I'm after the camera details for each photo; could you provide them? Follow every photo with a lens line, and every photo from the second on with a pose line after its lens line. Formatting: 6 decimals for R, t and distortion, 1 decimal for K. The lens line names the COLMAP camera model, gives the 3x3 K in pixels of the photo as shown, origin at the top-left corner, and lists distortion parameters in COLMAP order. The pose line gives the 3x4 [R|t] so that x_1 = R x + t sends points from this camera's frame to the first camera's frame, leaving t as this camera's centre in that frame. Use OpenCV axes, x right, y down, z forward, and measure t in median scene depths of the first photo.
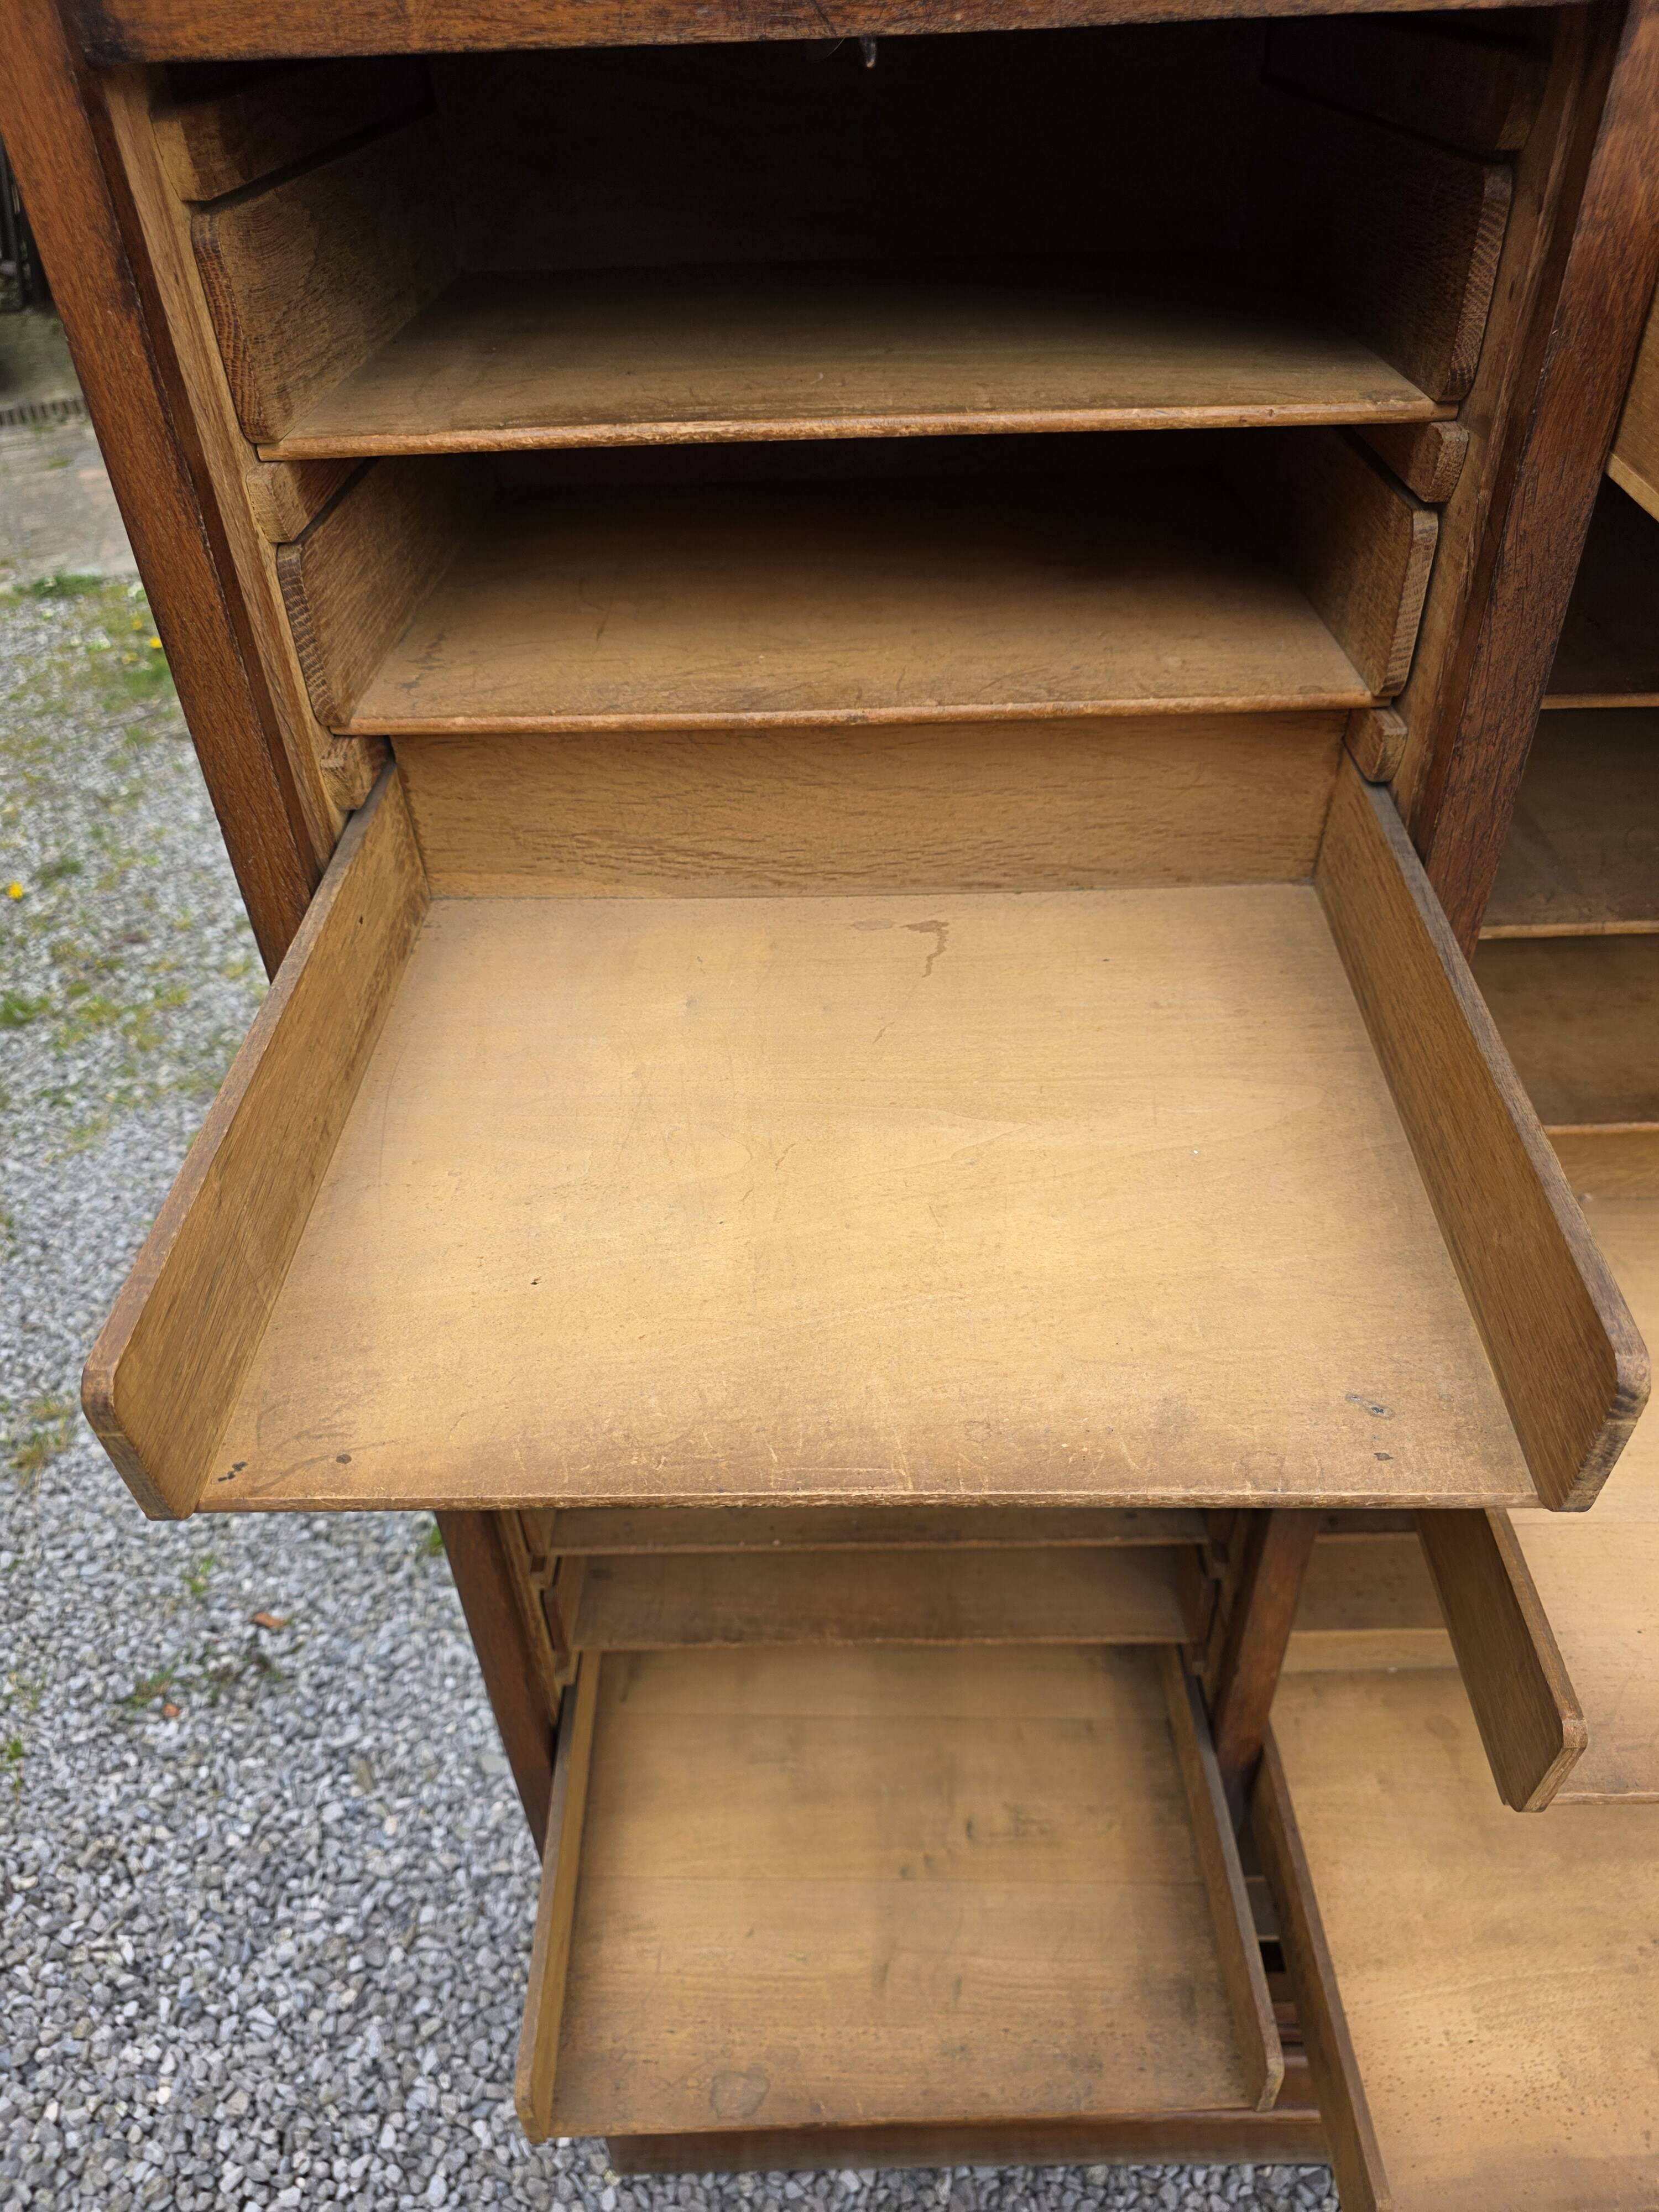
lens RADIAL K [[1500.3, 0, 844.2], [0, 1500.3, 1094.7], [0, 0, 1]] dist [0.029047, -0.019821]
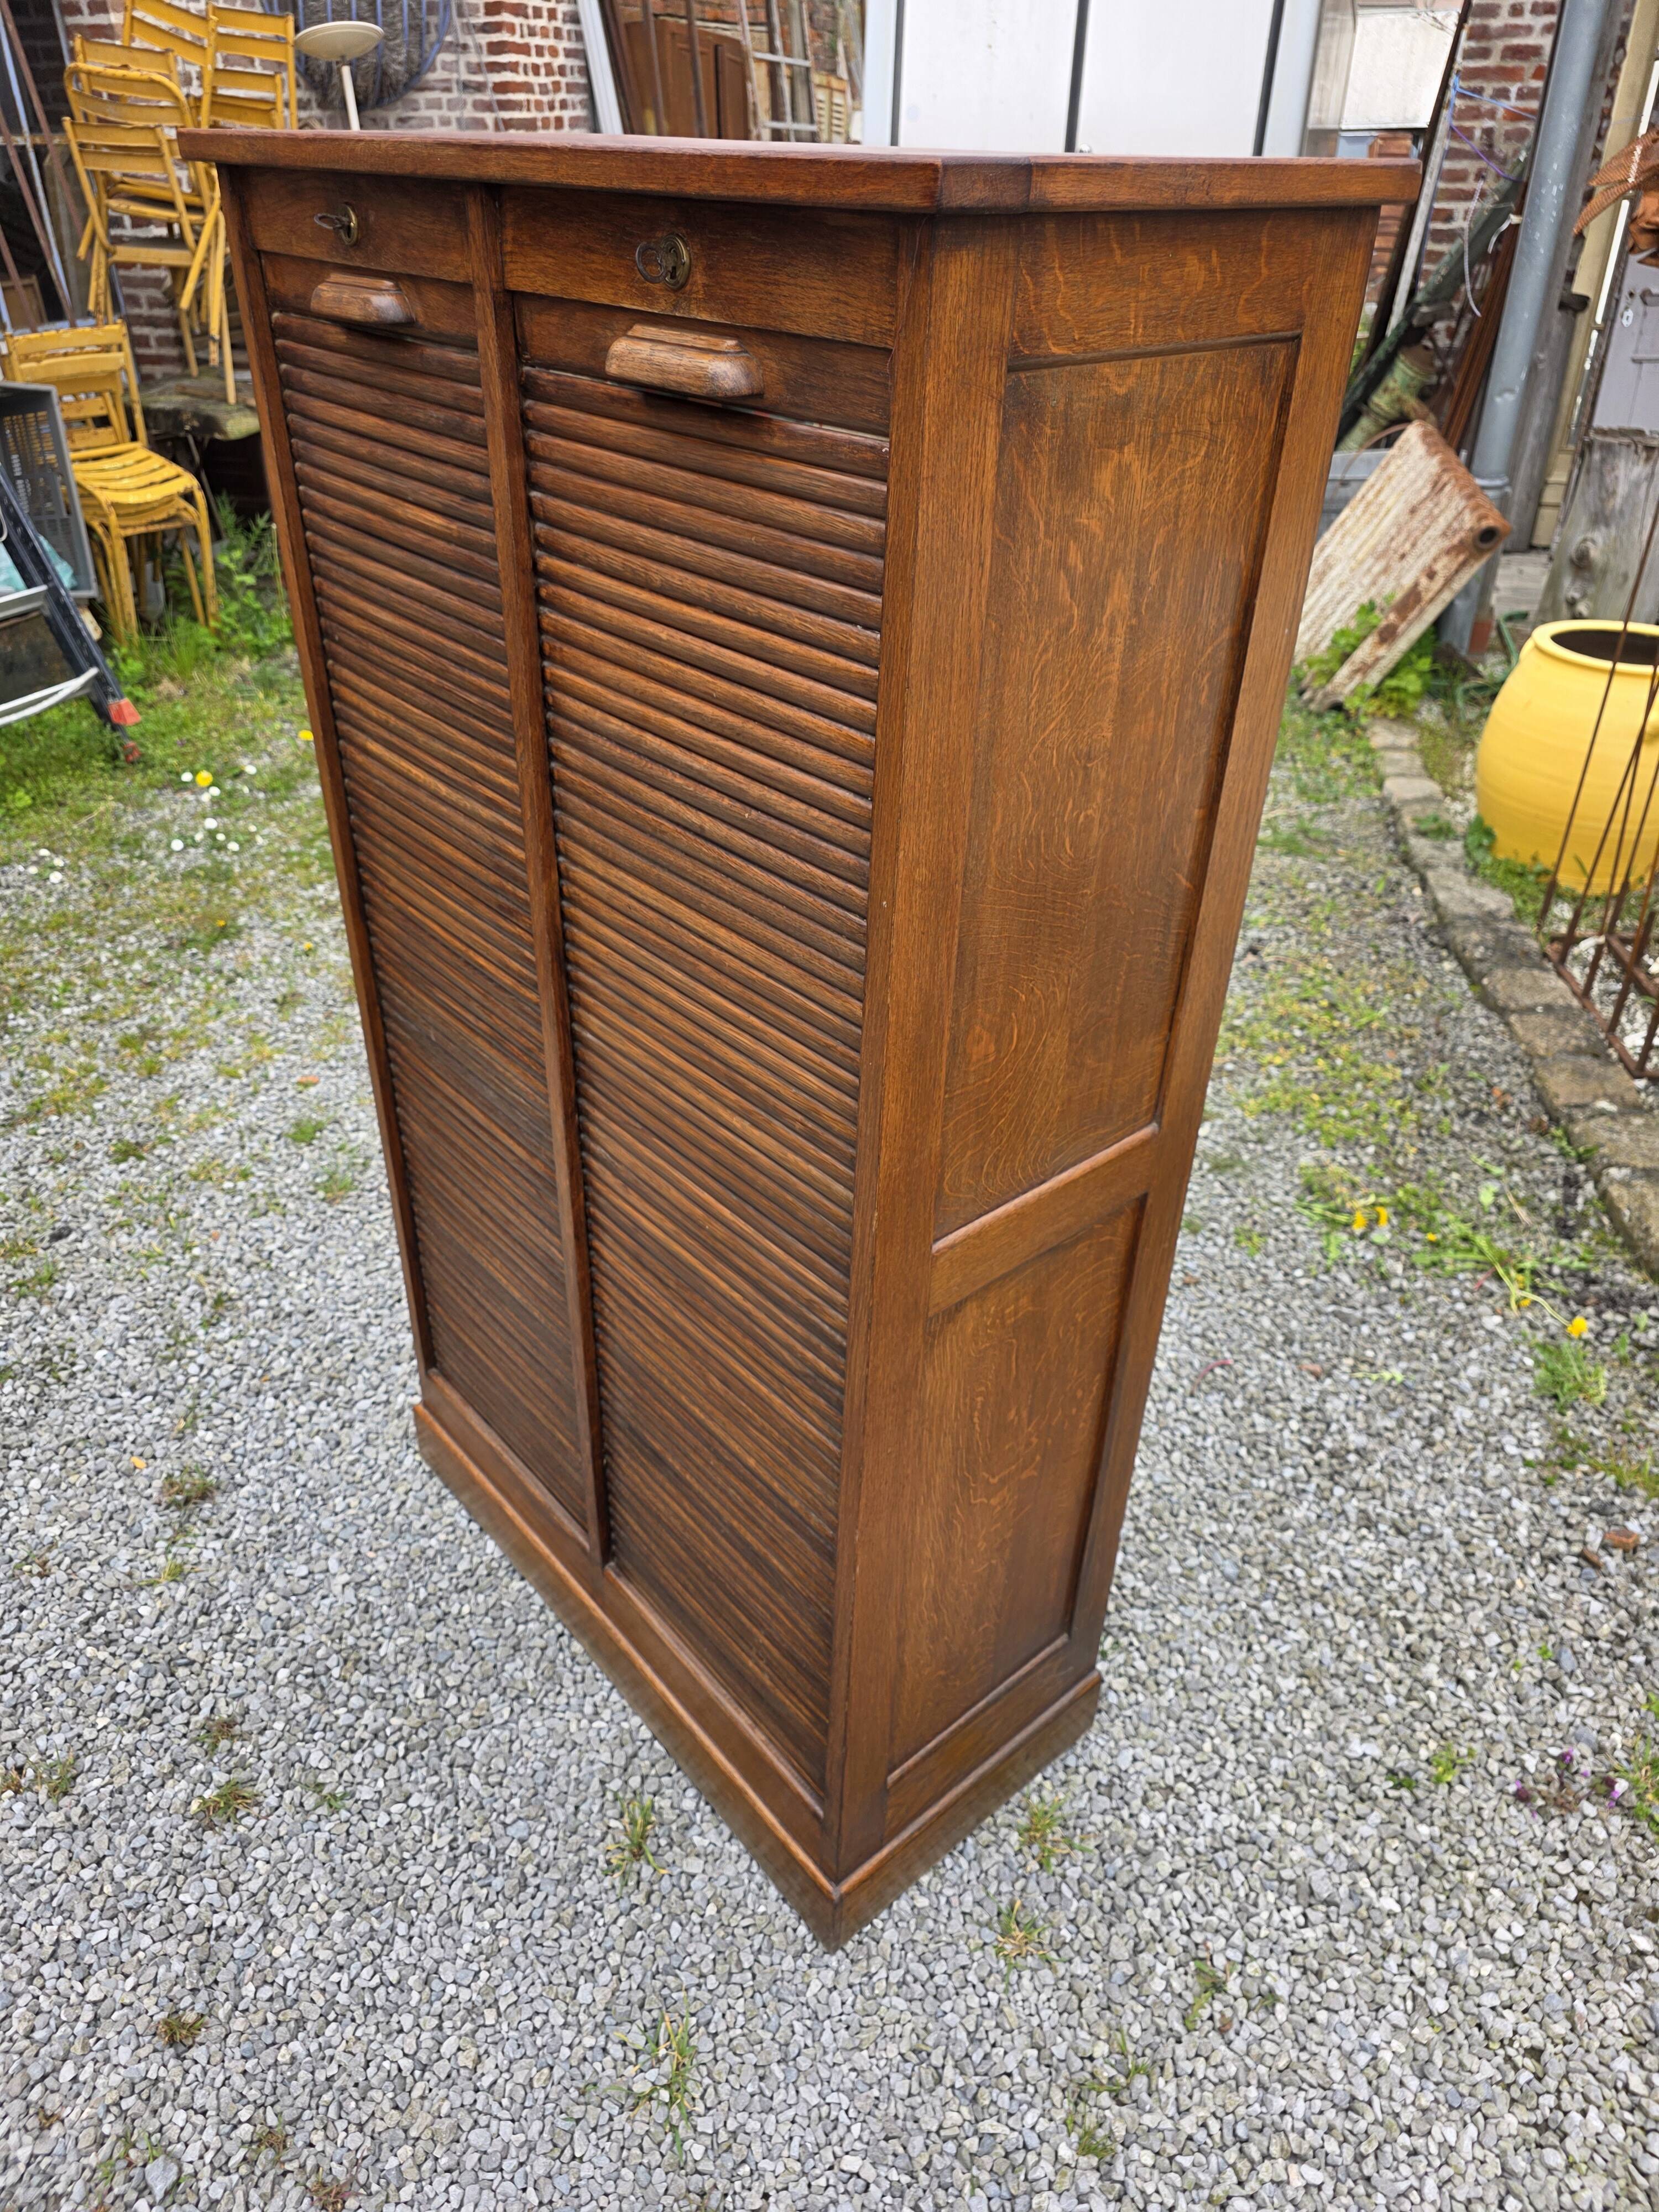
lens RADIAL K [[1500.3, 0, 787.8], [0, 1500.3, 1090.3], [0, 0, 1]] dist [0.029047, -0.019821]
pose [[0.635888, 0.444614, -0.630844, 0.838567], [-0.495450, 0.861891, 0.108042, -0.010707], [0.591756, 0.243849, 0.768350, -0.112746]]
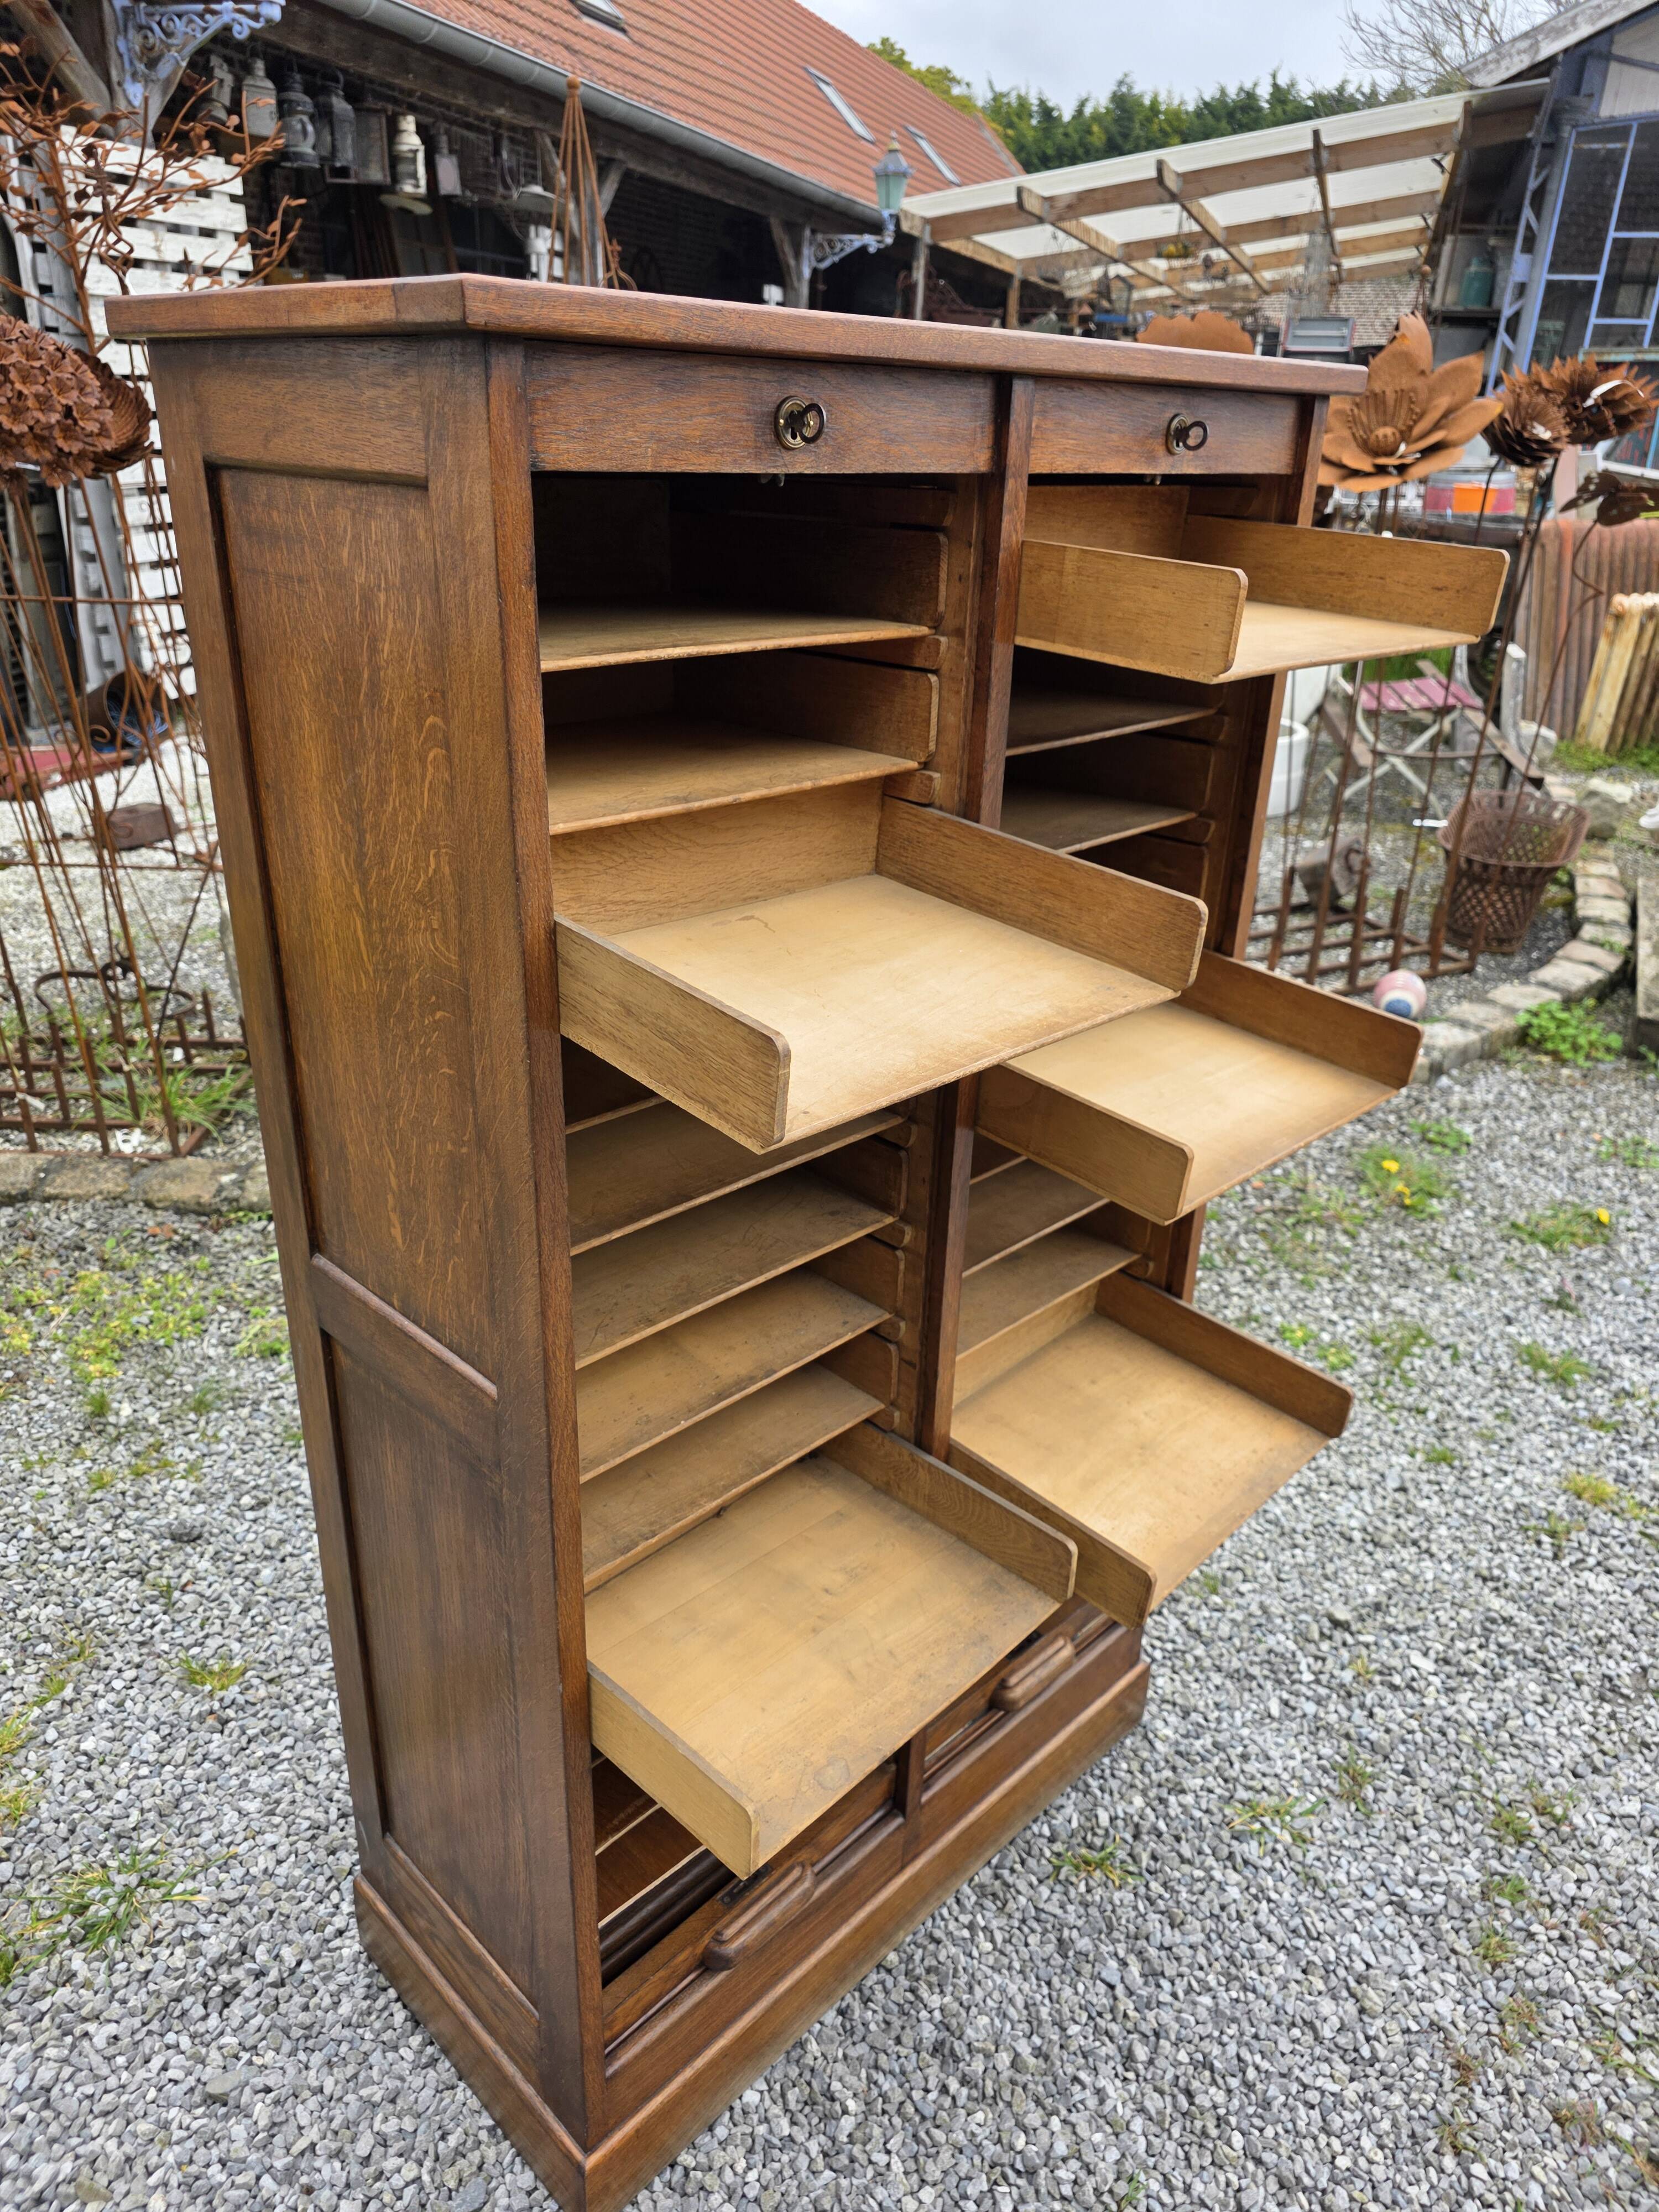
lens RADIAL K [[1500.3, 0, 830.3], [0, 1500.3, 1122.9], [0, 0, 1]] dist [0.029047, -0.019821]
pose [[0.705745, -0.249453, 0.663097, -0.468761], [0.392400, 0.916917, -0.072699, 0.113585], [-0.589870, 0.311506, 0.744995, -0.127965]]
